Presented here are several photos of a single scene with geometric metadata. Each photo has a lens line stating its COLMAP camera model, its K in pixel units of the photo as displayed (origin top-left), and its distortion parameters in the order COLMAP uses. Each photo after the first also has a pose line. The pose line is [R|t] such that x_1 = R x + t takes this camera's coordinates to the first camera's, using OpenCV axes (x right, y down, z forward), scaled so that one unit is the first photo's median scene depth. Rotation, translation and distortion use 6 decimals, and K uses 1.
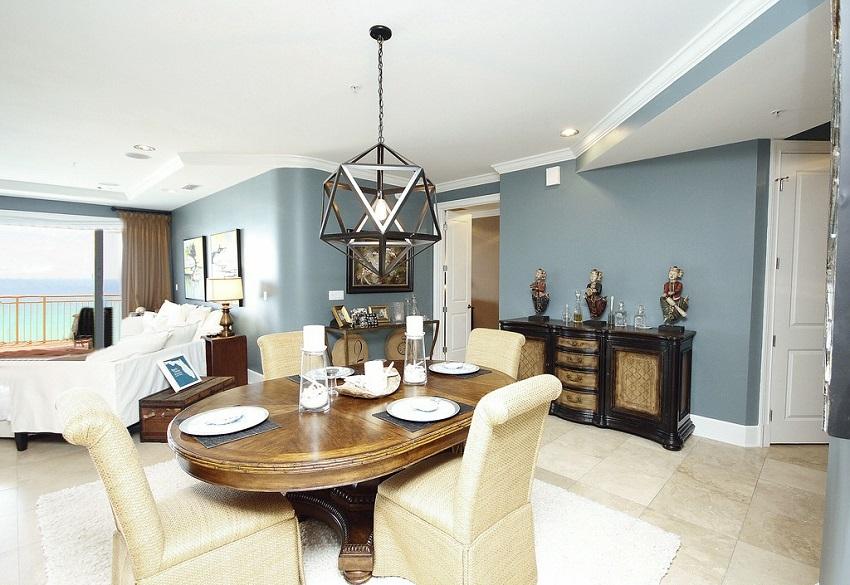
lens RADIAL K [[403.8, 0, 444.4], [0, 403.8, 290.9], [0, 0, 1]] dist [-0.000405, -0.015200]
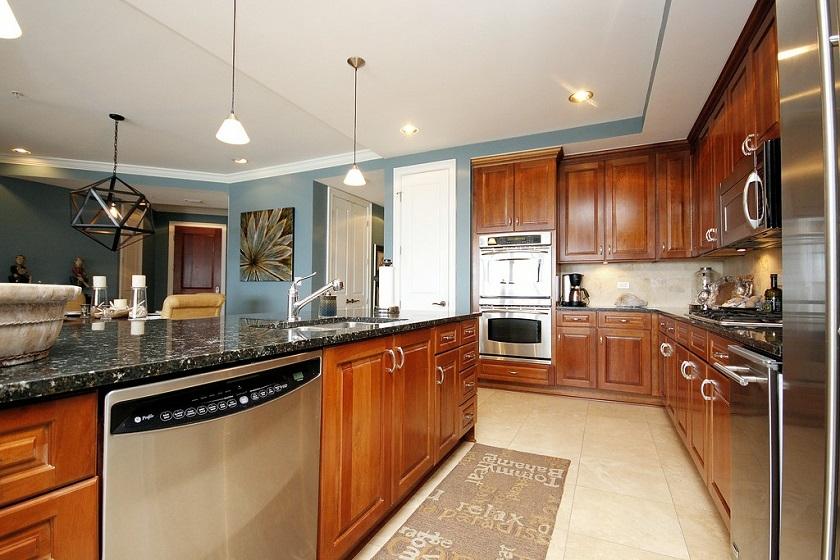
lens RADIAL K [[384.9, 0, 419.4], [0, 384.9, 282.8], [0, 0, 1]] dist [0.001929, -0.006499]
pose [[-0.307380, 0.018872, 0.951400, -1.111623], [0.029465, 0.999513, -0.010307, 0.082741], [-0.951130, 0.024865, -0.307787, 0.122339]]
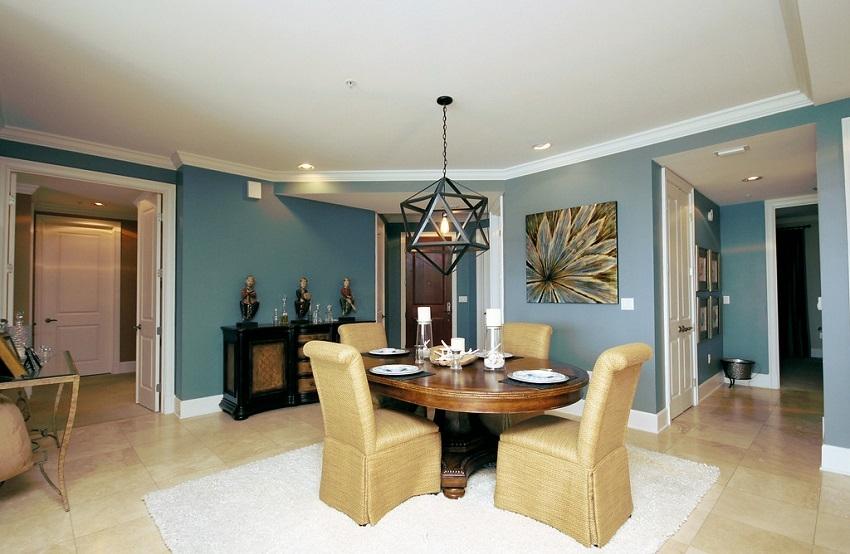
lens RADIAL K [[404.2, 0, 421.0], [0, 404.2, 284.5], [0, 0, 1]] dist [0.002947, -0.008319]
pose [[0.047772, 0.022175, 0.998612, -0.780896], [0.045272, 0.998678, -0.024343, 0.013647], [-0.997832, 0.046372, 0.046705, 0.518547]]
